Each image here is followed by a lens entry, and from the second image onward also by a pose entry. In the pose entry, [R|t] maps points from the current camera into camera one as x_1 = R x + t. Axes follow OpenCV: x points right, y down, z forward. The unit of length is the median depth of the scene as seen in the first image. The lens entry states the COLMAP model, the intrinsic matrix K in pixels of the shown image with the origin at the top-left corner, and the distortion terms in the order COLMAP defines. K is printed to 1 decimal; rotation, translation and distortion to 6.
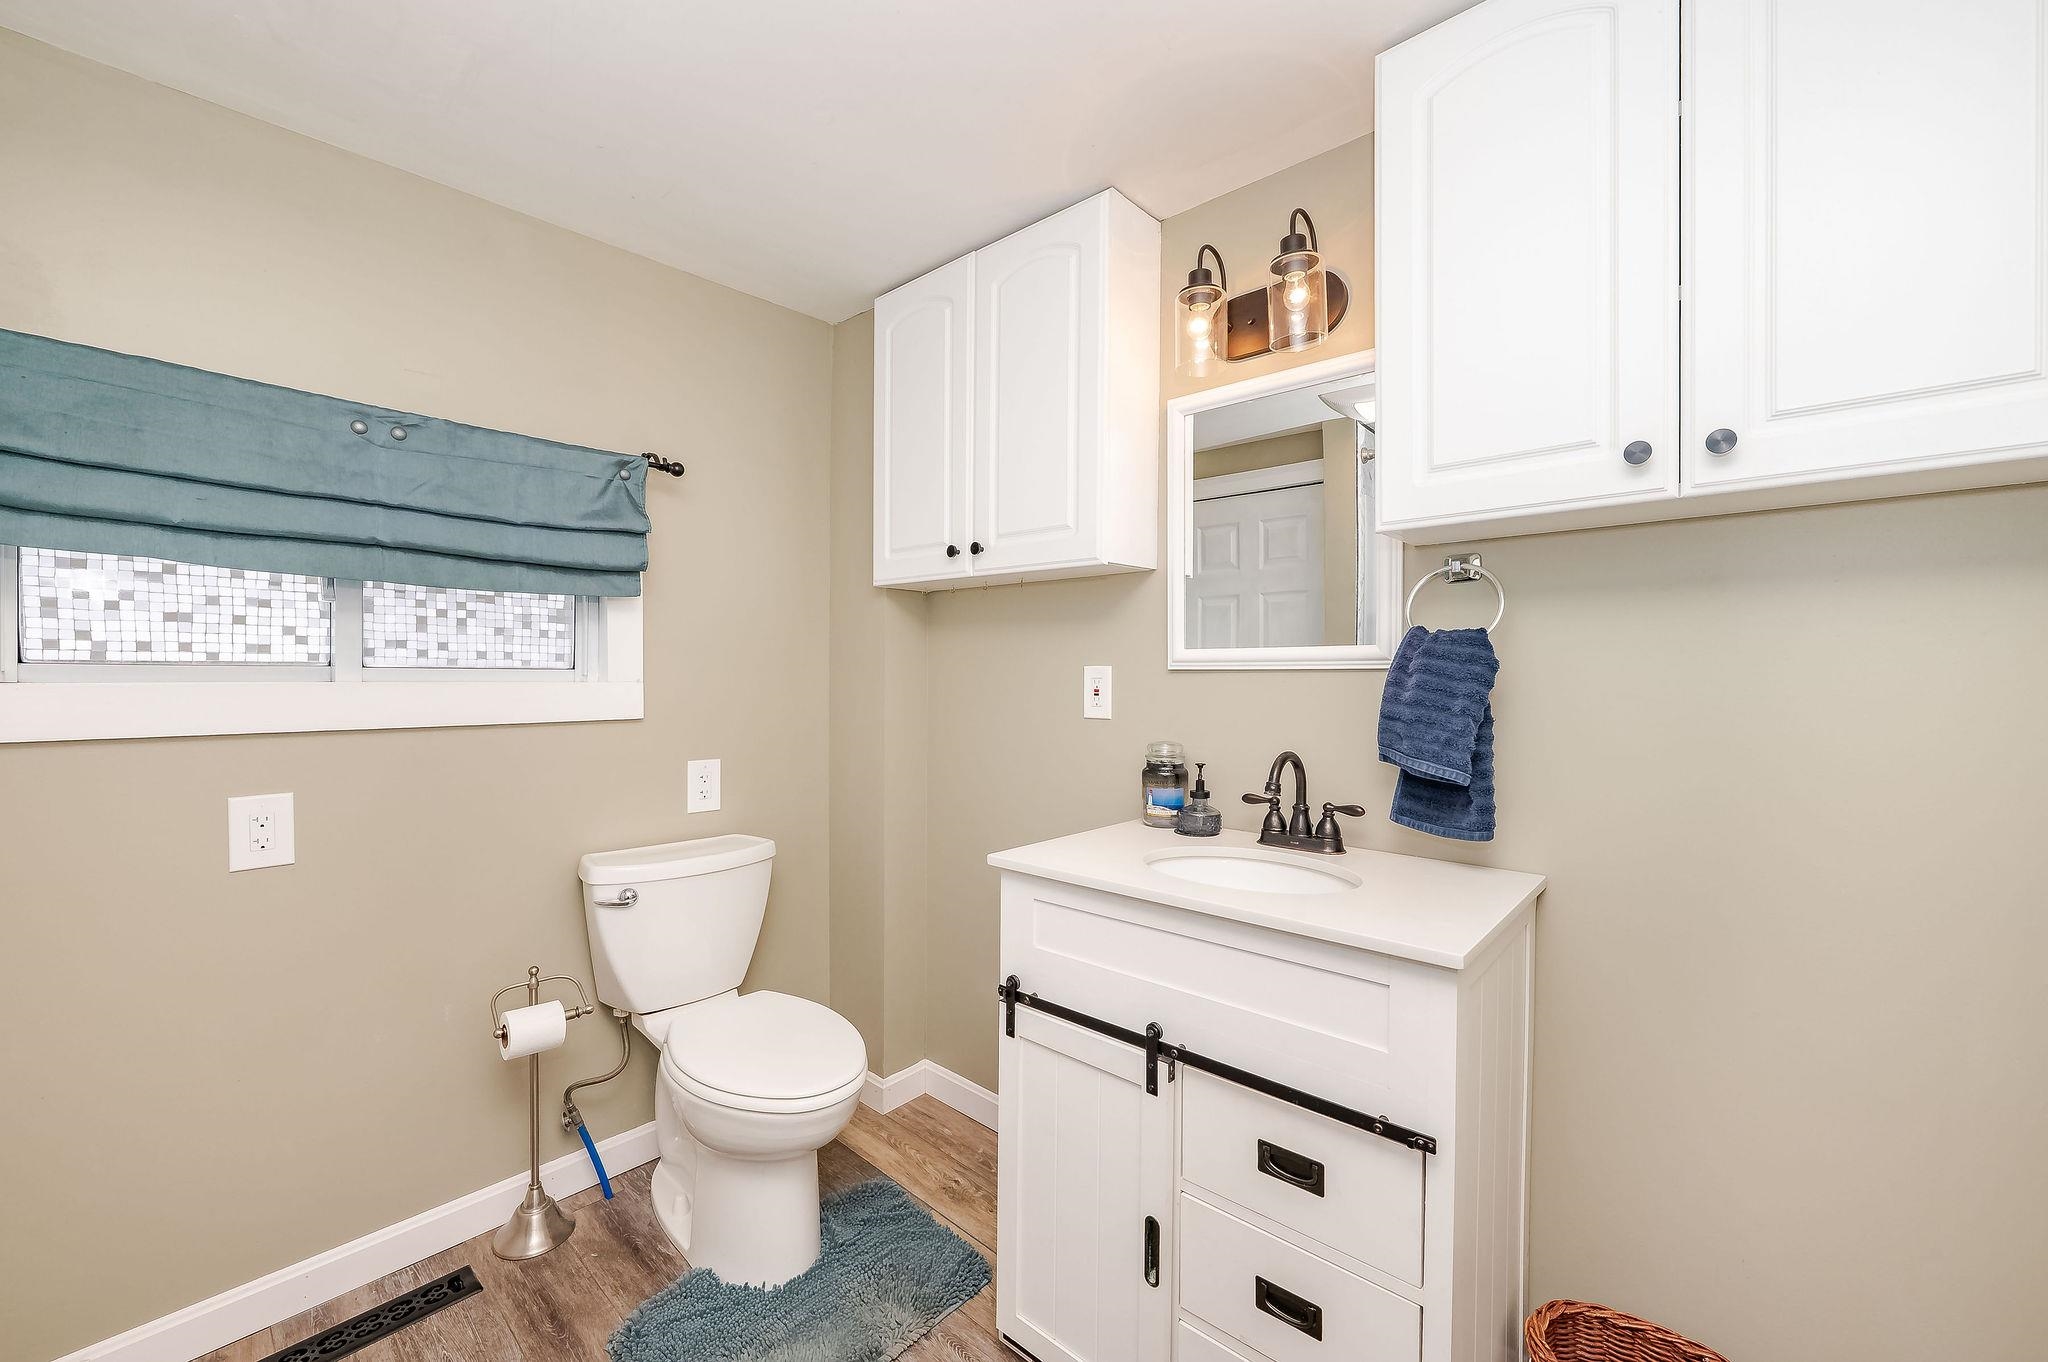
lens RADIAL K [[835.3, 0, 1030.4], [0, 835.3, 672.5], [0, 0, 1]] dist [0.003084, 0.000142]
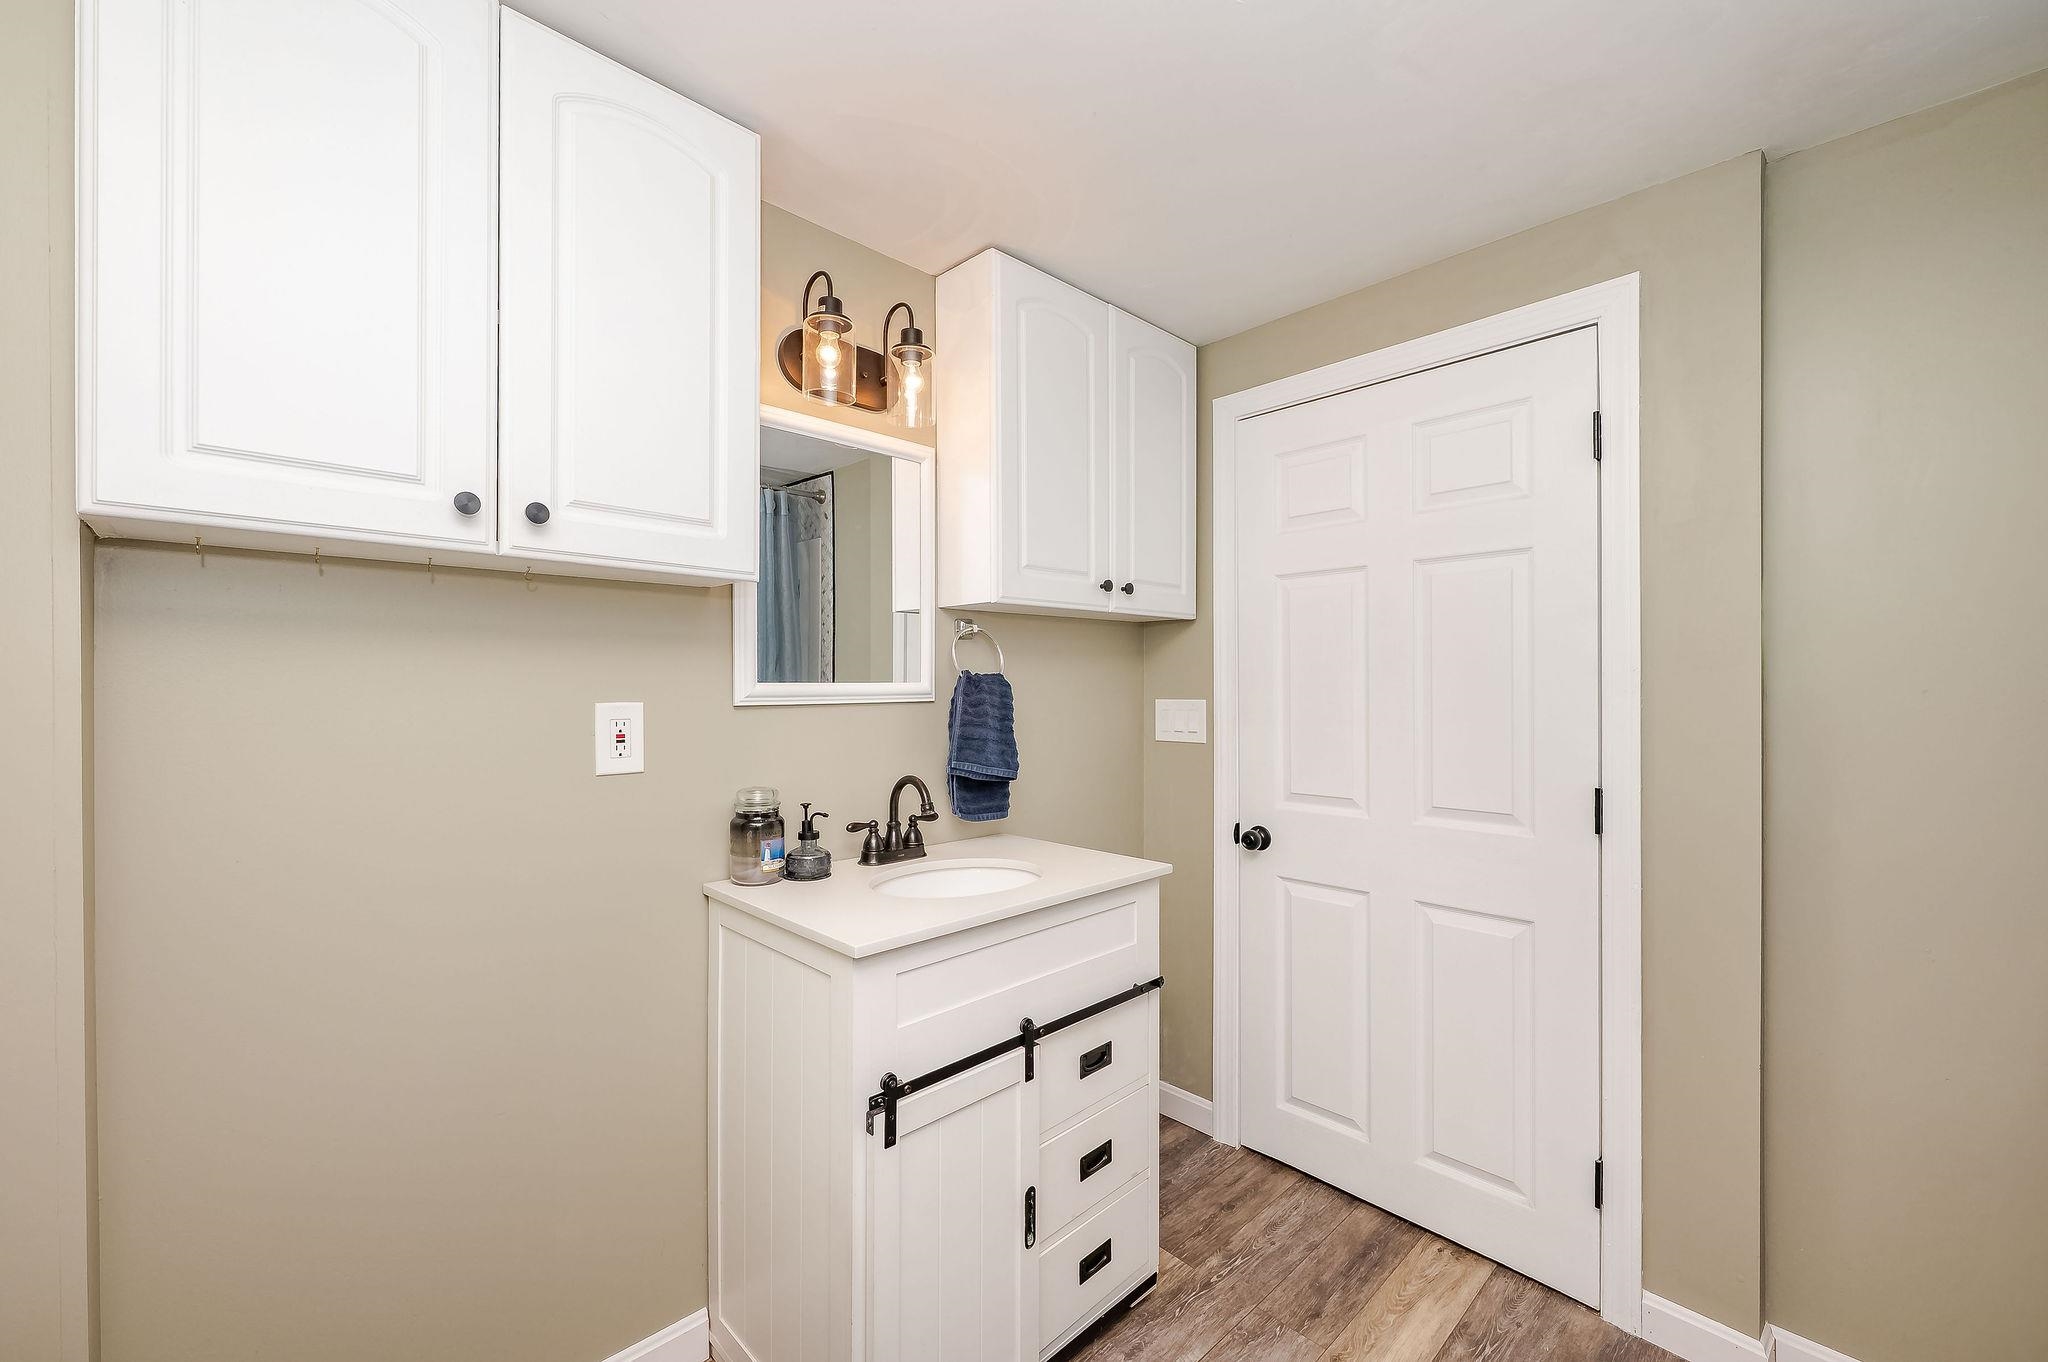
lens RADIAL K [[793.4, 0, 1017.1], [0, 793.4, 702.9], [0, 0, 1]] dist [0.001216, 0.000060]
pose [[0.076677, -0.008850, 0.997017, -0.716818], [0.021632, 0.999740, 0.007210, -0.007294], [-0.996821, 0.021014, 0.076848, 0.728374]]
